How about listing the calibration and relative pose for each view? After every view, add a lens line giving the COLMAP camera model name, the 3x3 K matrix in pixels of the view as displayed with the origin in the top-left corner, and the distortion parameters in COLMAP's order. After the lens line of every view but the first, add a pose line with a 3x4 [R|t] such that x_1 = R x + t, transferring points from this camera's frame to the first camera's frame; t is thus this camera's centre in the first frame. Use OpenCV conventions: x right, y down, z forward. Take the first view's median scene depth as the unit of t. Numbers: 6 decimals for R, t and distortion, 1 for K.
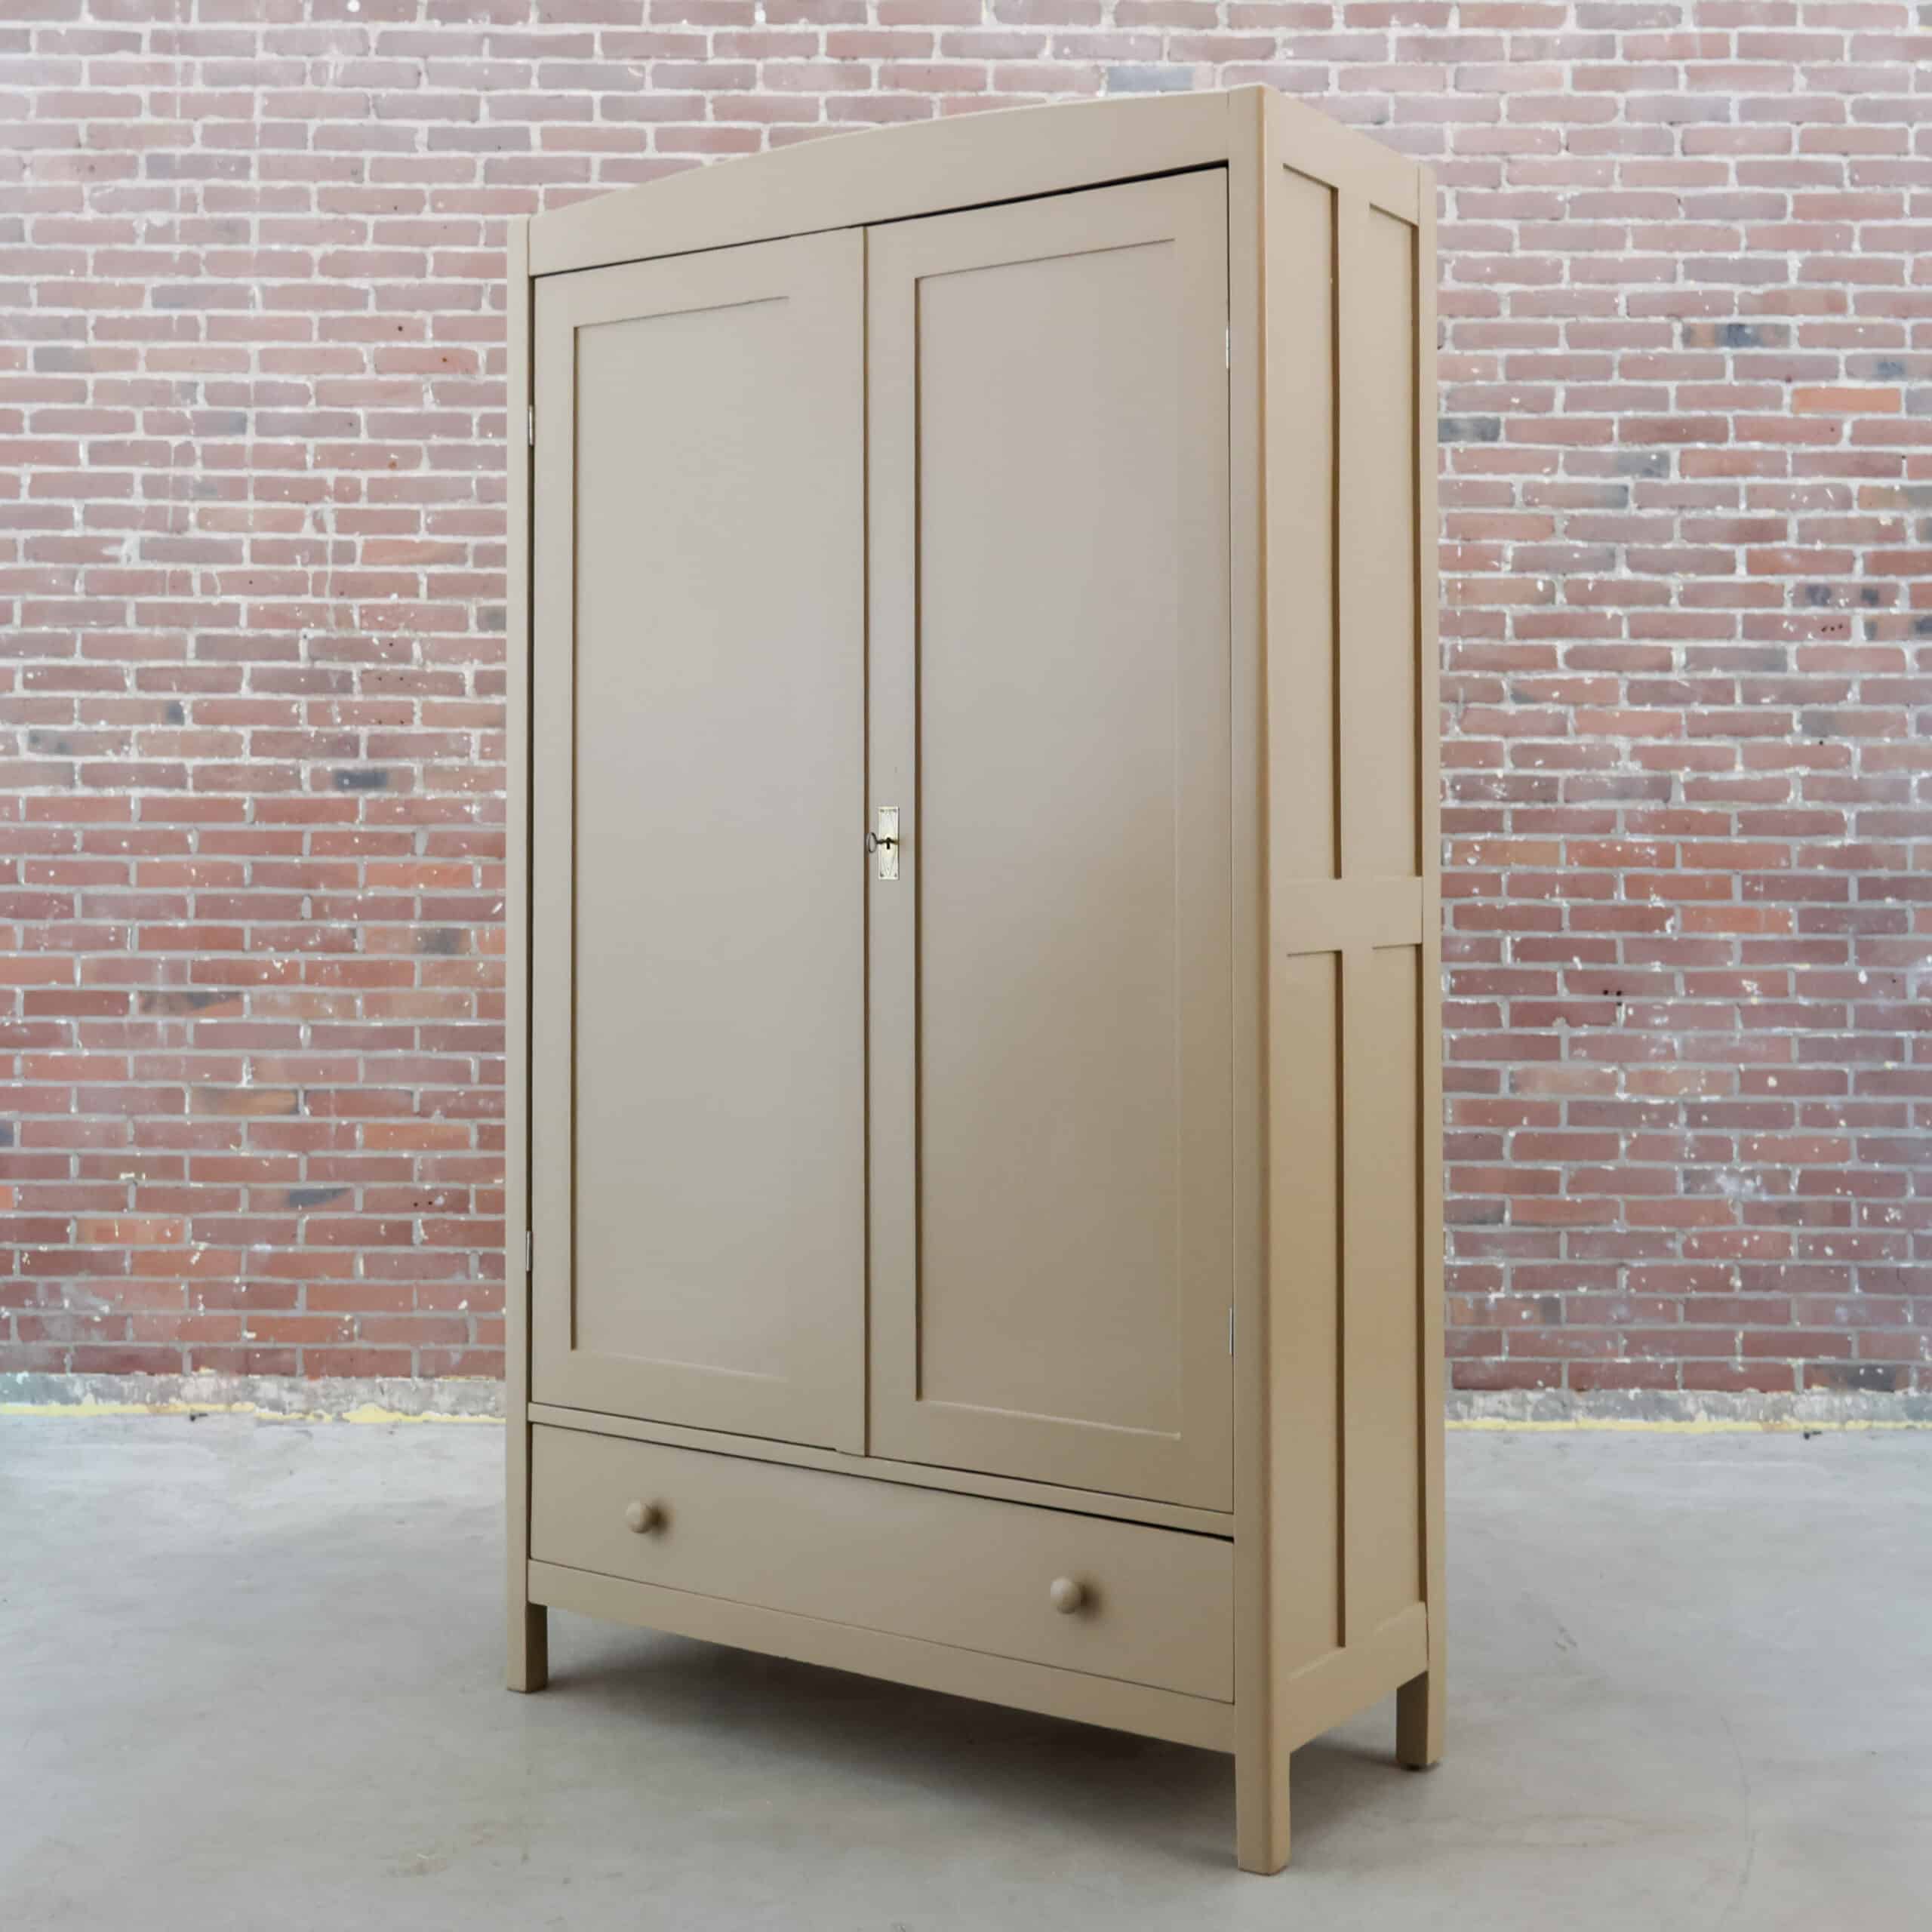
lens RADIAL K [[7414.0, 0, 839.4], [0, 7414.0, 953.1], [0, 0, 1]] dist [-1.539387, 0.000000]
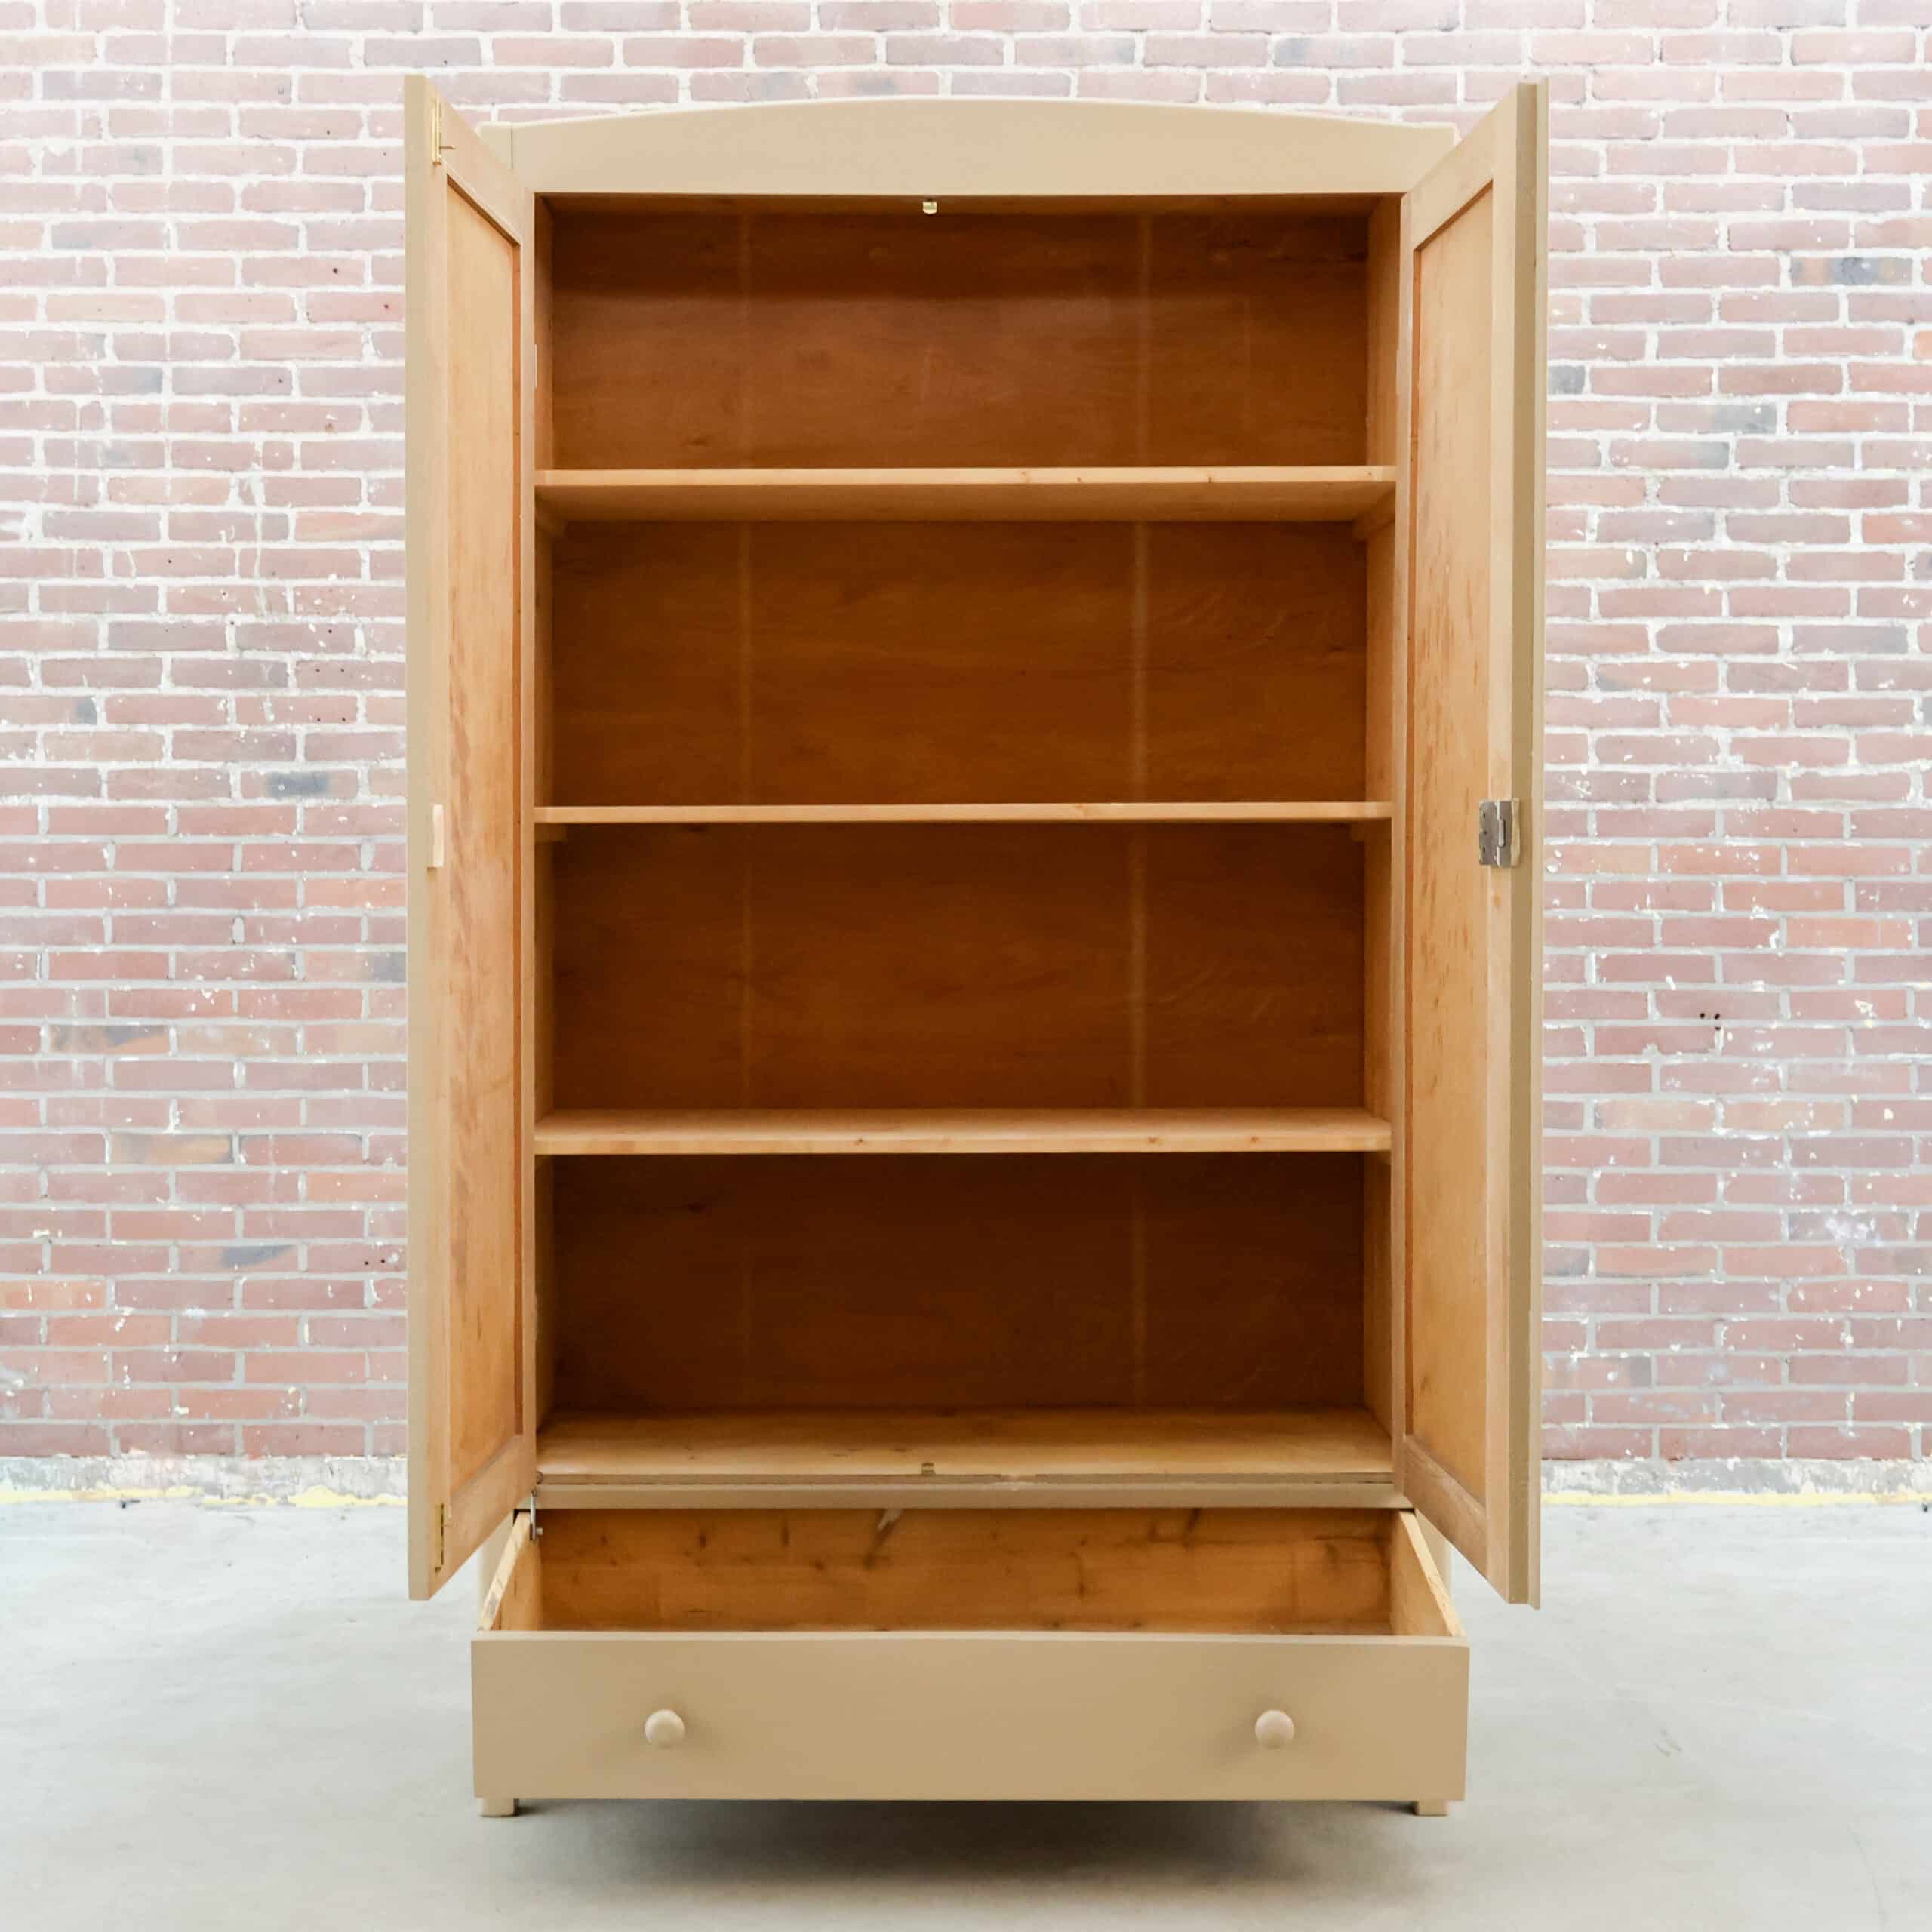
lens RADIAL K [[7414.0, 0, 836.2], [0, 7414.0, 983.6], [0, 0, 1]] dist [-1.539387, 0.000000]
pose [[0.999974, -0.007116, -0.000811, 0.000161], [0.007118, 0.999973, 0.001961, -0.000983], [0.000797, -0.001967, 0.999998, 0.118288]]
